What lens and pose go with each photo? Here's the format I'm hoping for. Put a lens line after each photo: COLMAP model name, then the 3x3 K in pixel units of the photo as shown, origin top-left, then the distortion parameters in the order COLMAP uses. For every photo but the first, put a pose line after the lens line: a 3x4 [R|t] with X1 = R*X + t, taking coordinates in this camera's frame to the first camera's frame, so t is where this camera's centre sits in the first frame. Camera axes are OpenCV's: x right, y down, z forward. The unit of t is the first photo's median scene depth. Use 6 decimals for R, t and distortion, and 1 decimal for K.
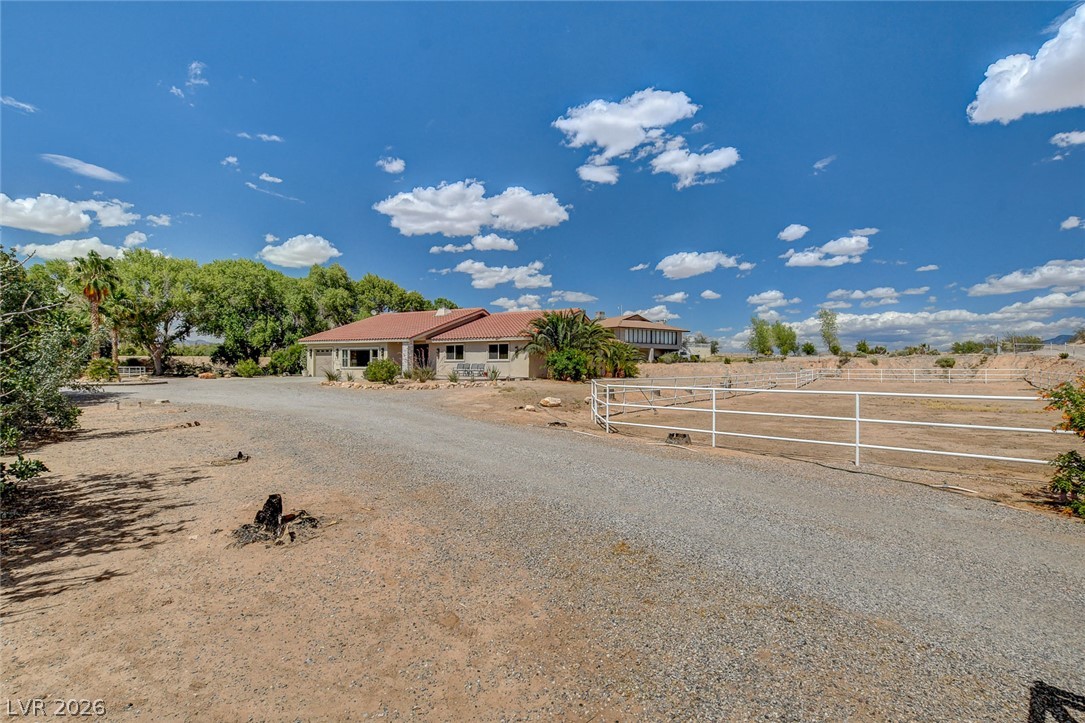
lens RADIAL K [[525.8, 0, 542.5], [0, 525.8, 361.5], [0, 0, 1]] dist [-0.002188, -0.000432]
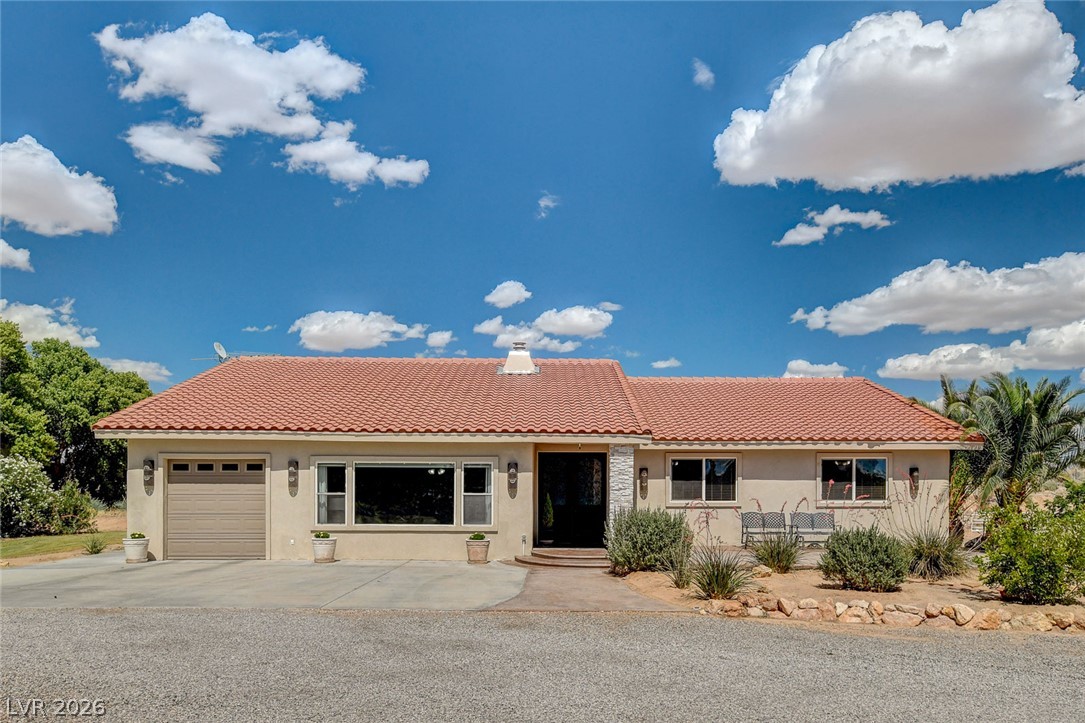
lens RADIAL K [[909.8, 0, 542.5], [0, 909.8, 361.5], [0, 0, 1]] dist [-0.006389, 0.001040]
pose [[0.864629, 0.077364, 0.496418, -0.306630], [-0.002652, 0.988762, -0.149475, -0.002348], [-0.502403, 0.127924, 0.855118, 0.286588]]
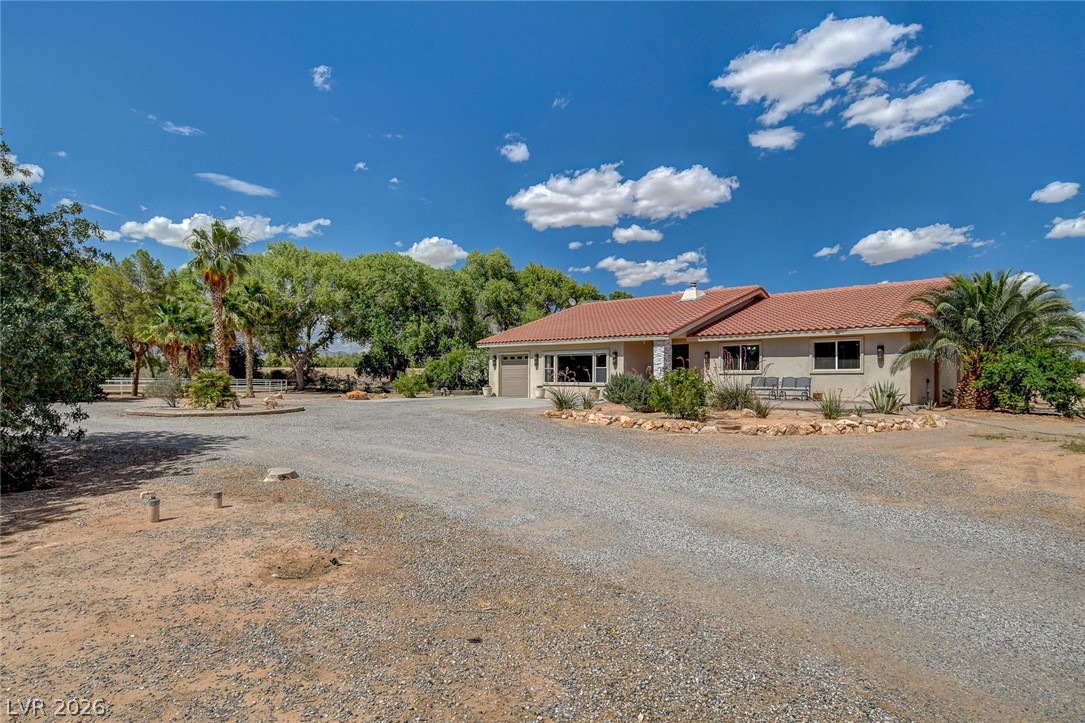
lens RADIAL K [[598.8, 0, 542.5], [0, 598.8, 361.5], [0, 0, 1]] dist [0.002081, 0.000239]
pose [[0.968371, -0.009579, -0.249329, -0.115875], [0.005550, 0.999843, -0.016856, -0.001696], [0.249451, 0.014939, 0.968272, 0.165233]]
